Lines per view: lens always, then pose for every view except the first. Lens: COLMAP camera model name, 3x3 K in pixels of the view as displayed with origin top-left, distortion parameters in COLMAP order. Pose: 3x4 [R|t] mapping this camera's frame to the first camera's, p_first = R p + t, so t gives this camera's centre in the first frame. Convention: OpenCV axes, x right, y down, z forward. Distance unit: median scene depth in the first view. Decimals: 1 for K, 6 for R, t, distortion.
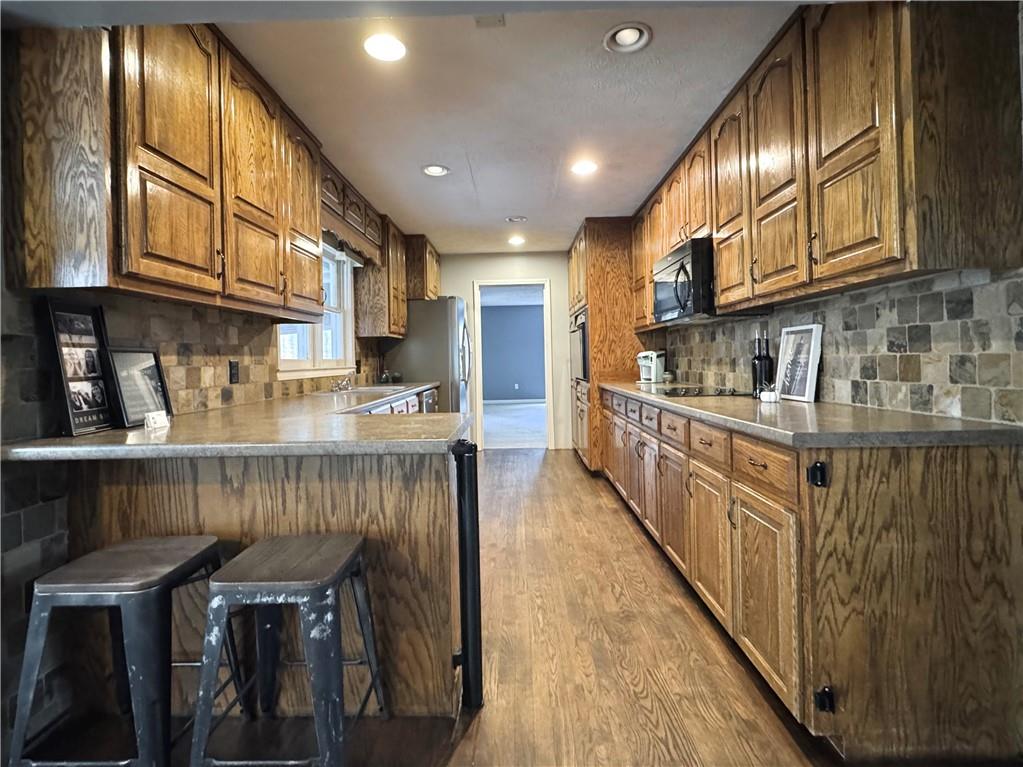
lens RADIAL K [[483.5, 0, 512.3], [0, 483.5, 358.8], [0, 0, 1]] dist [-0.000299, -0.000289]
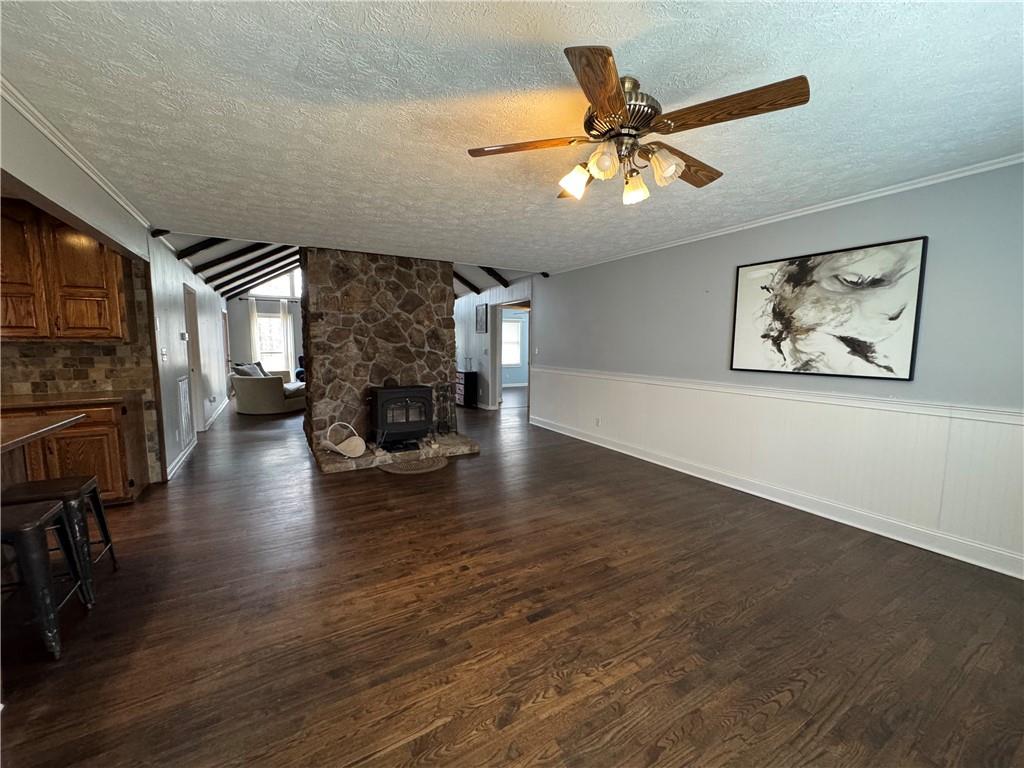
lens RADIAL K [[414.6, 0, 516.5], [0, 414.6, 384.9], [0, 0, 1]] dist [-0.001036, -0.000287]
pose [[-0.526753, -0.066804, 0.847389, -2.388845], [0.004282, 0.996686, 0.081235, -0.098329], [-0.850008, 0.046419, -0.524721, 0.247457]]
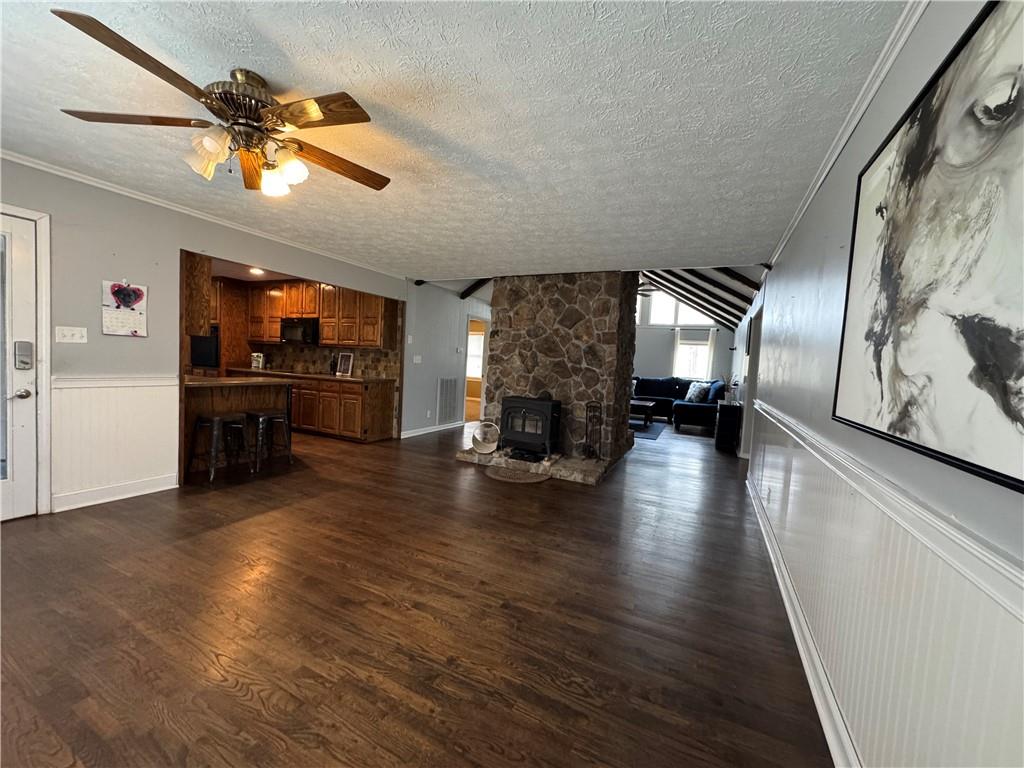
lens RADIAL K [[414.6, 0, 510.7], [0, 414.6, 385.4], [0, 0, 1]] dist [-0.001036, -0.000287]
pose [[0.434030, -0.007882, 0.900864, -2.256688], [-0.065706, 0.997022, 0.040380, -0.054136], [-0.898499, -0.076719, 0.432219, -1.923361]]
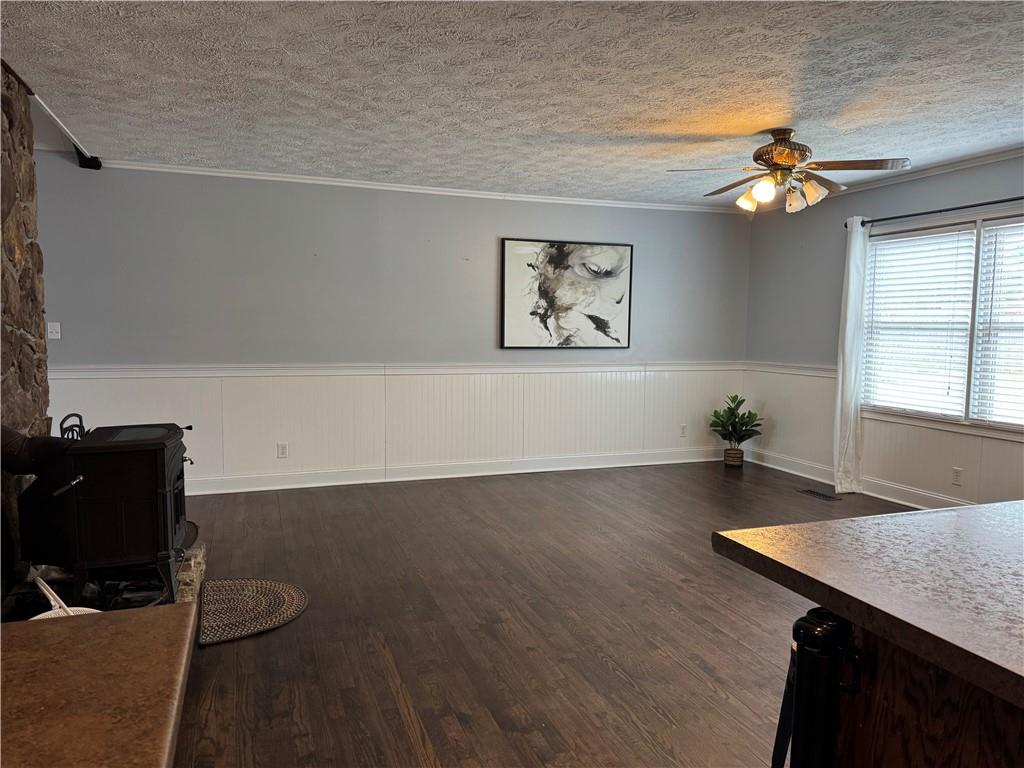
lens RADIAL K [[711.6, 0, 506.4], [0, 711.6, 386.6], [0, 0, 1]] dist [0.023539, -0.017072]
pose [[-0.938617, 0.041655, -0.342436, 0.477371], [0.008369, 0.995140, 0.098113, -0.161169], [0.344859, 0.089224, -0.934404, 1.633429]]
